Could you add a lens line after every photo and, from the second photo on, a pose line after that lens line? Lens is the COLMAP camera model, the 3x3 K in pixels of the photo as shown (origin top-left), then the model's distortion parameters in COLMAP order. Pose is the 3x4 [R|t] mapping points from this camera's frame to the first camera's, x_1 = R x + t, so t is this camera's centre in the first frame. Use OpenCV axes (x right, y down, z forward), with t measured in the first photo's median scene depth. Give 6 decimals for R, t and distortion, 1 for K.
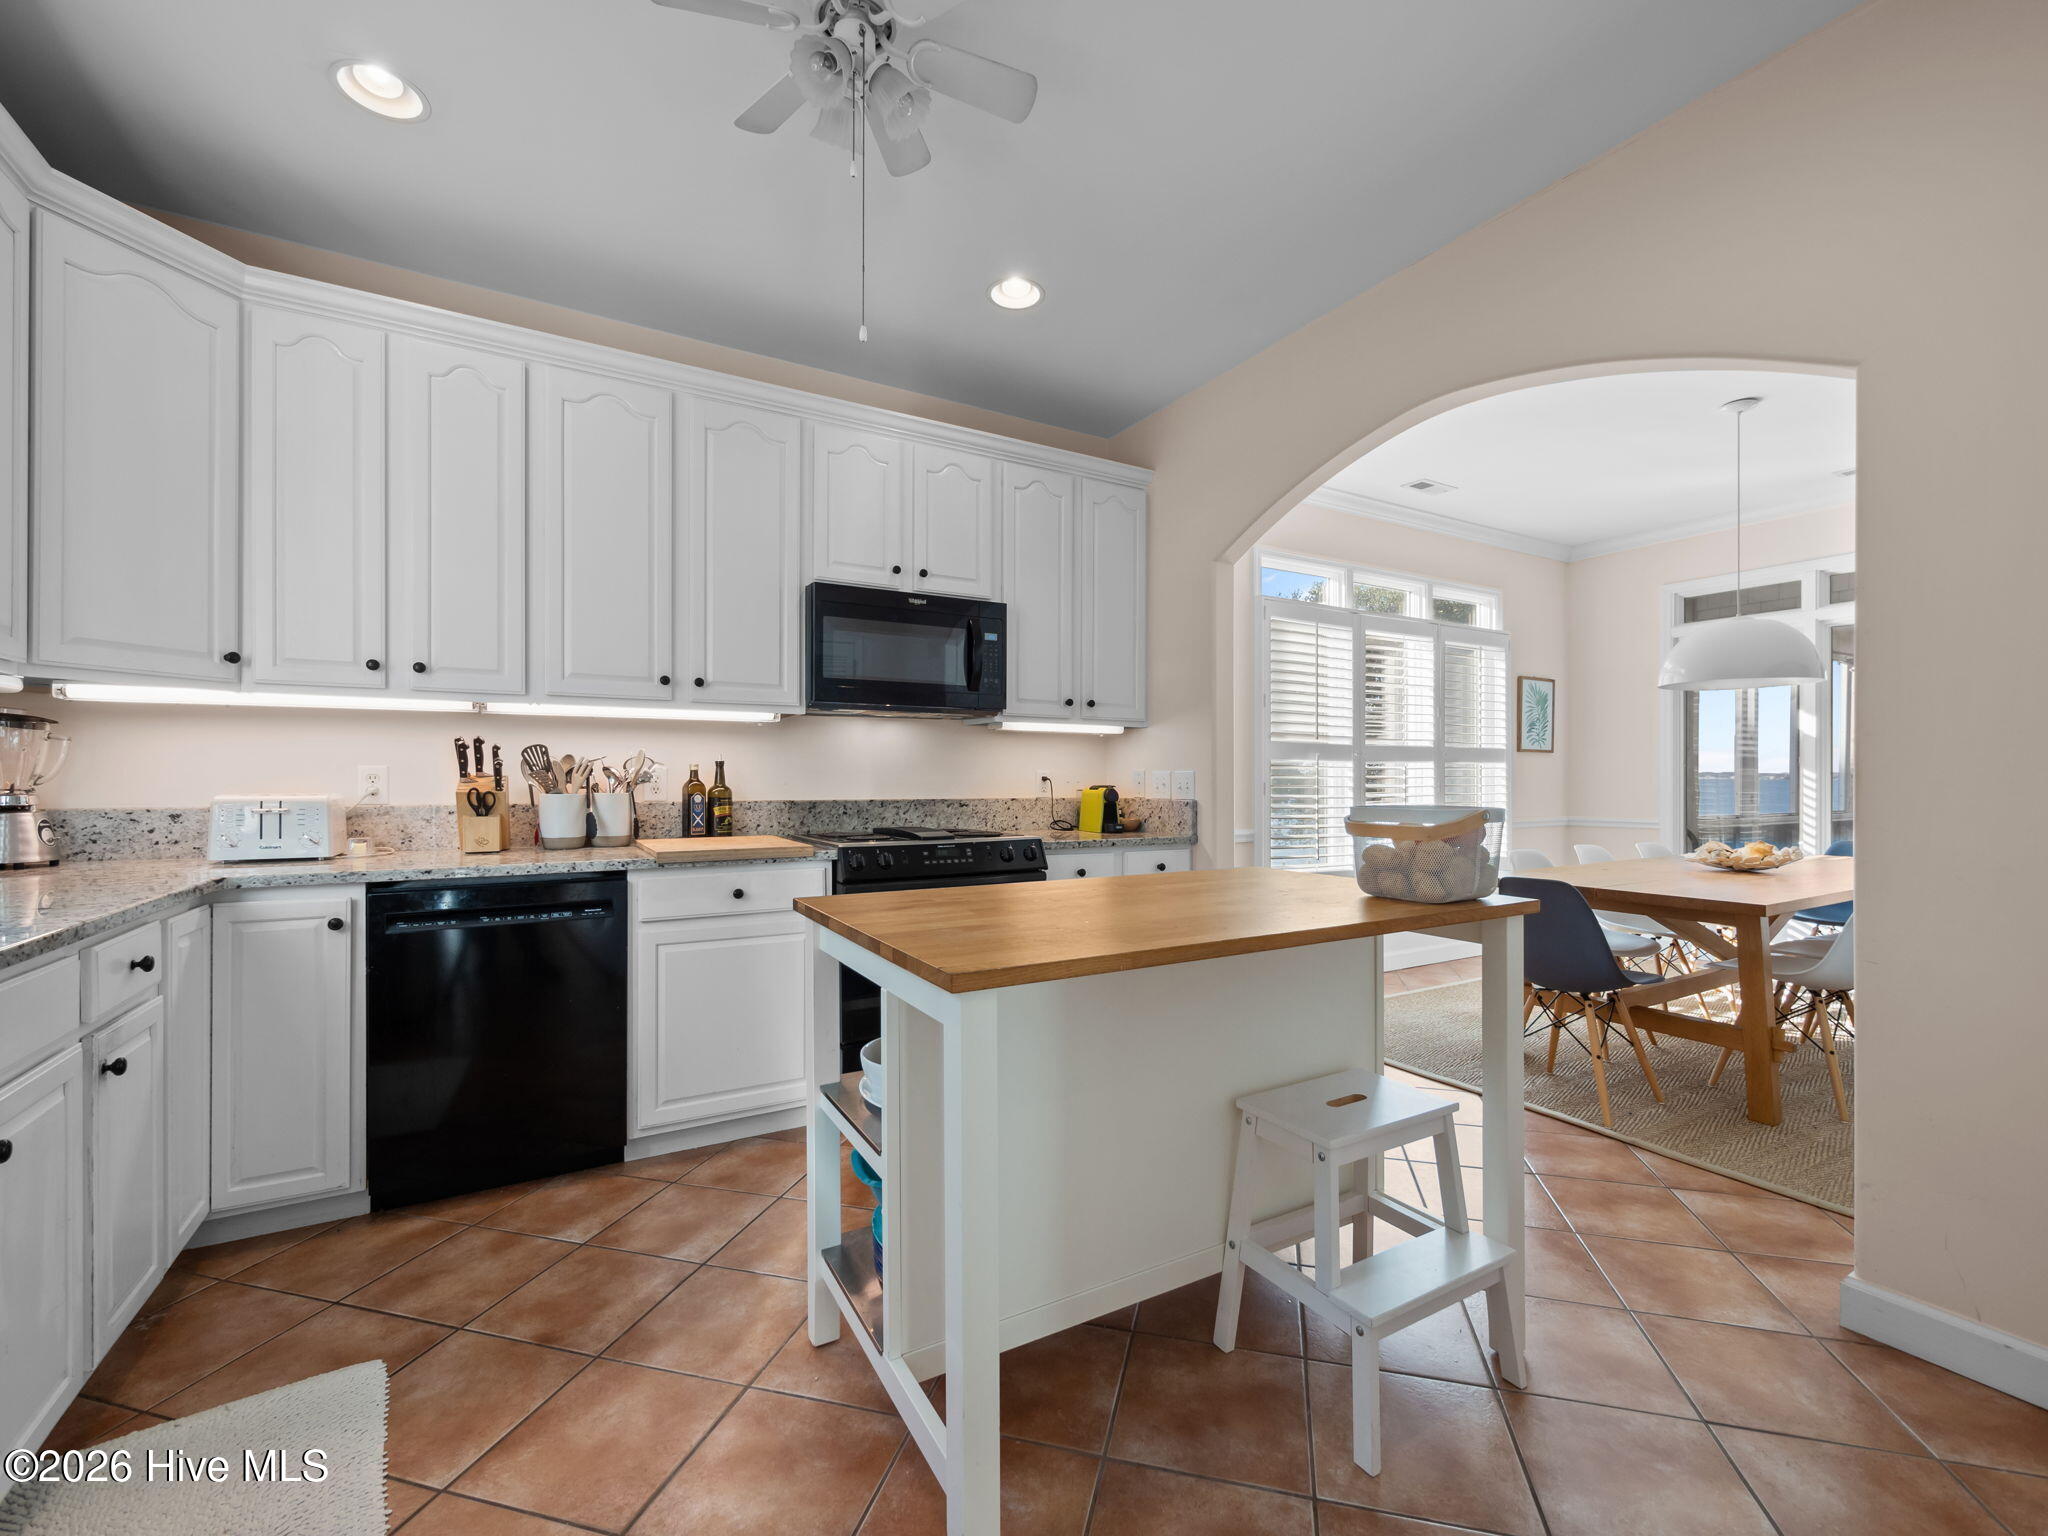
lens RADIAL K [[892.2, 0, 1057.5], [0, 892.2, 771.3], [0, 0, 1]] dist [-0.002743, 0.000326]
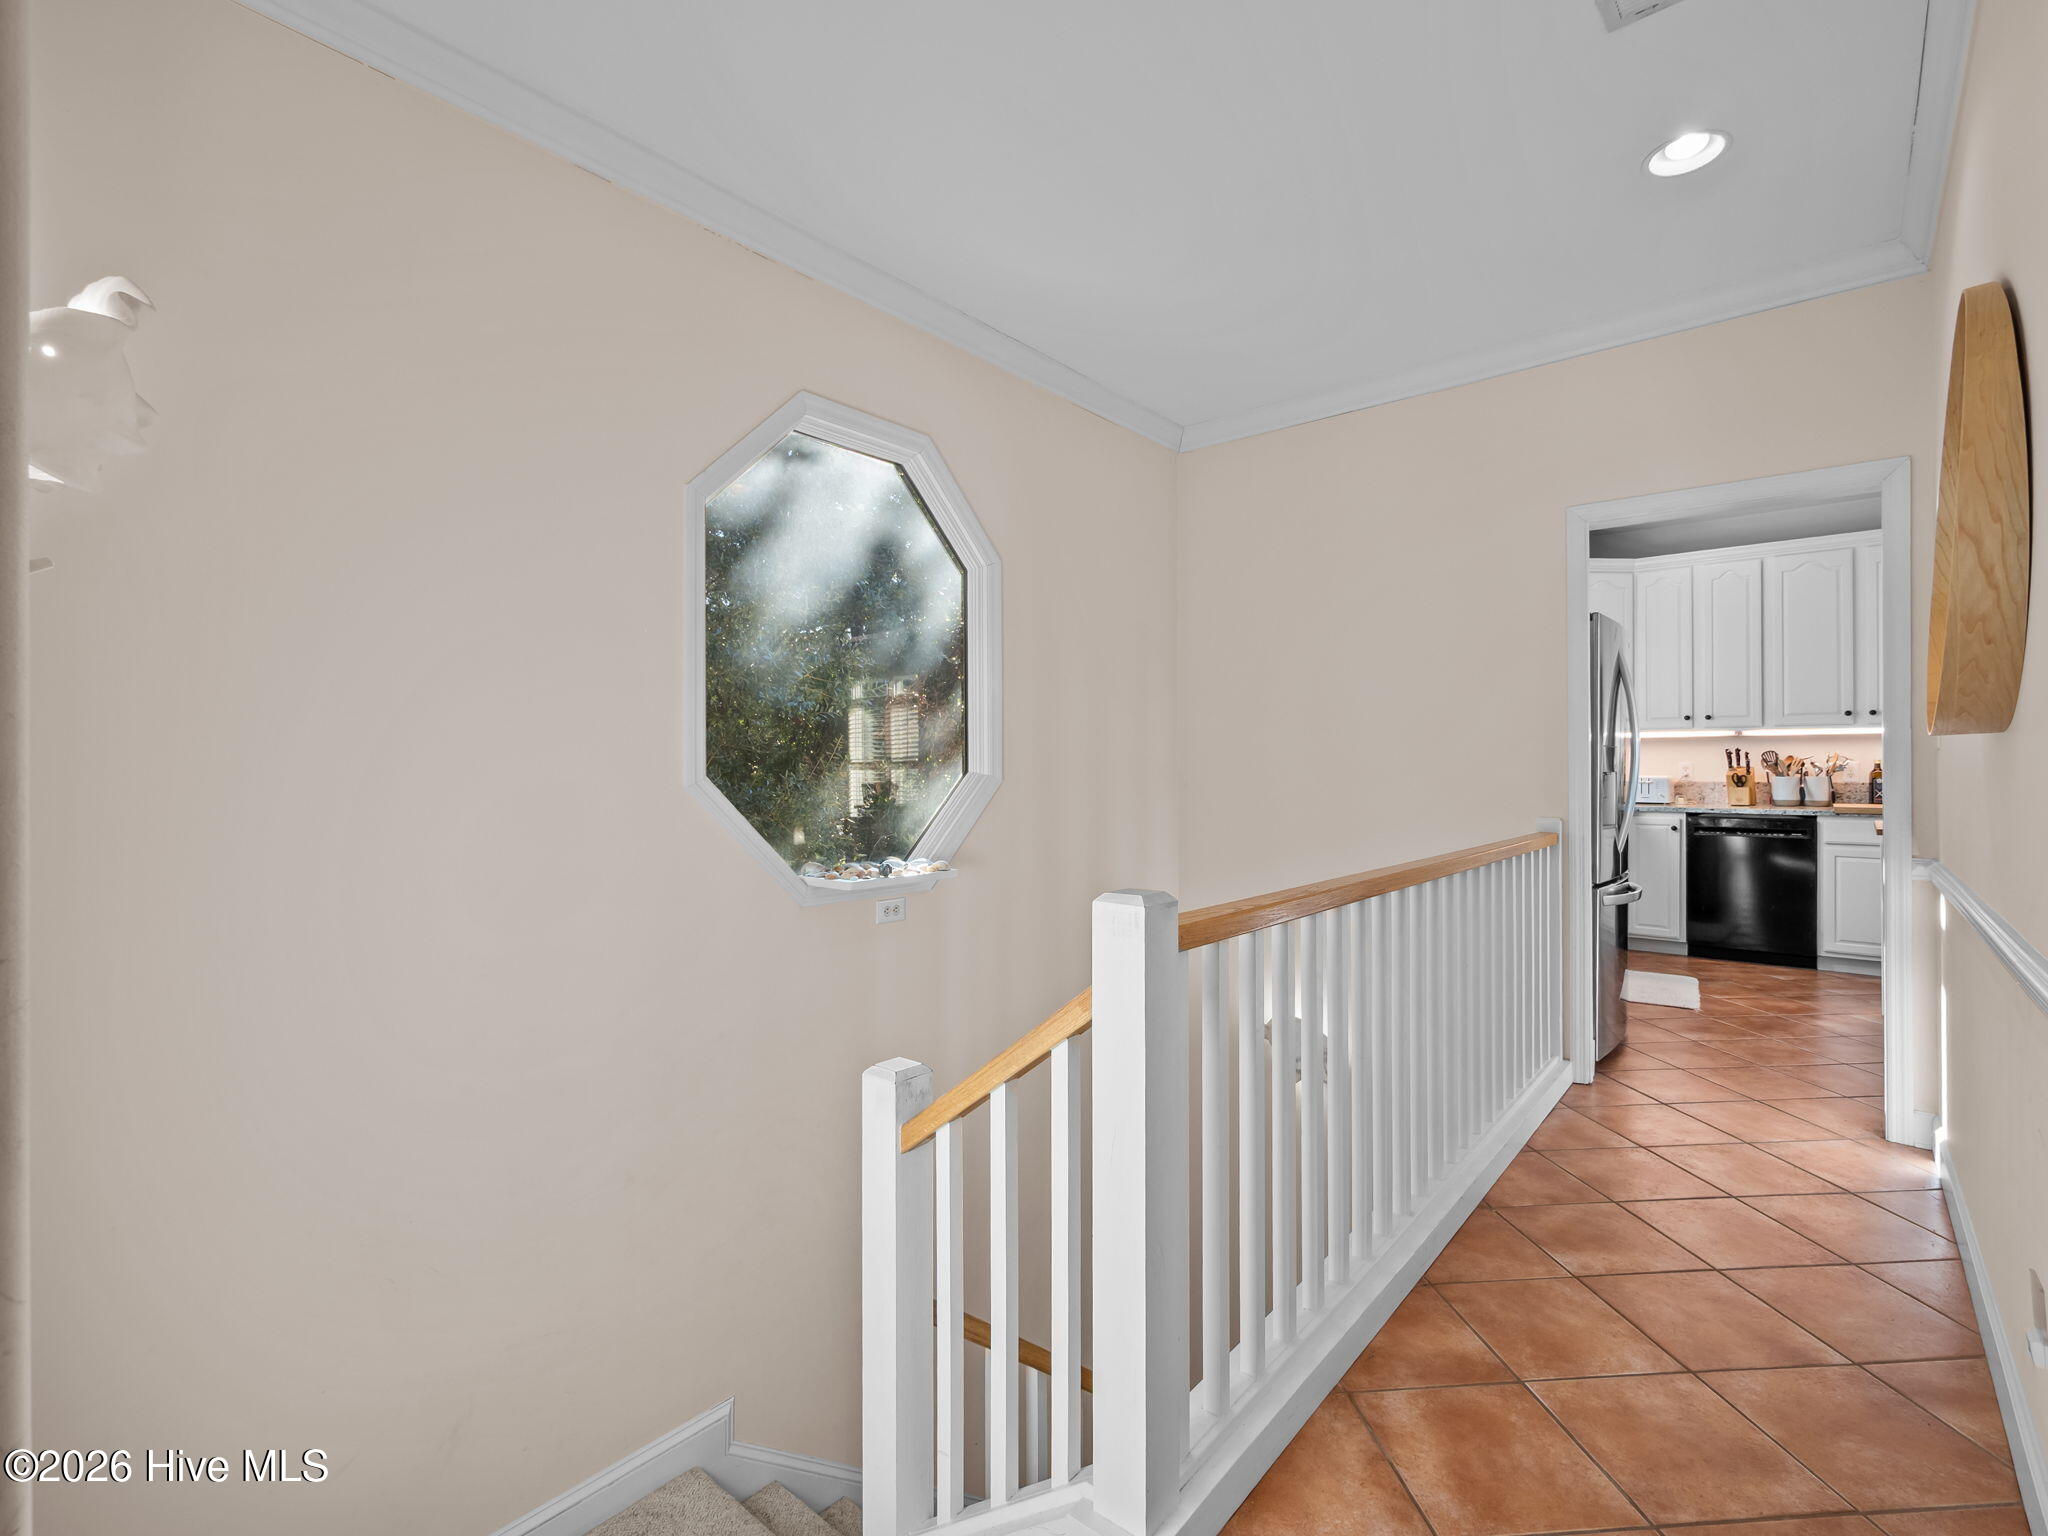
lens RADIAL K [[892.2, 0, 1057.5], [0, 892.2, 771.3], [0, 0, 1]] dist [-0.002743, 0.000326]
pose [[0.315713, 0.002031, -0.948853, 0.757918], [0.007514, 0.999961, 0.004641, -0.006593], [0.948825, -0.008594, 0.315685, -1.070411]]
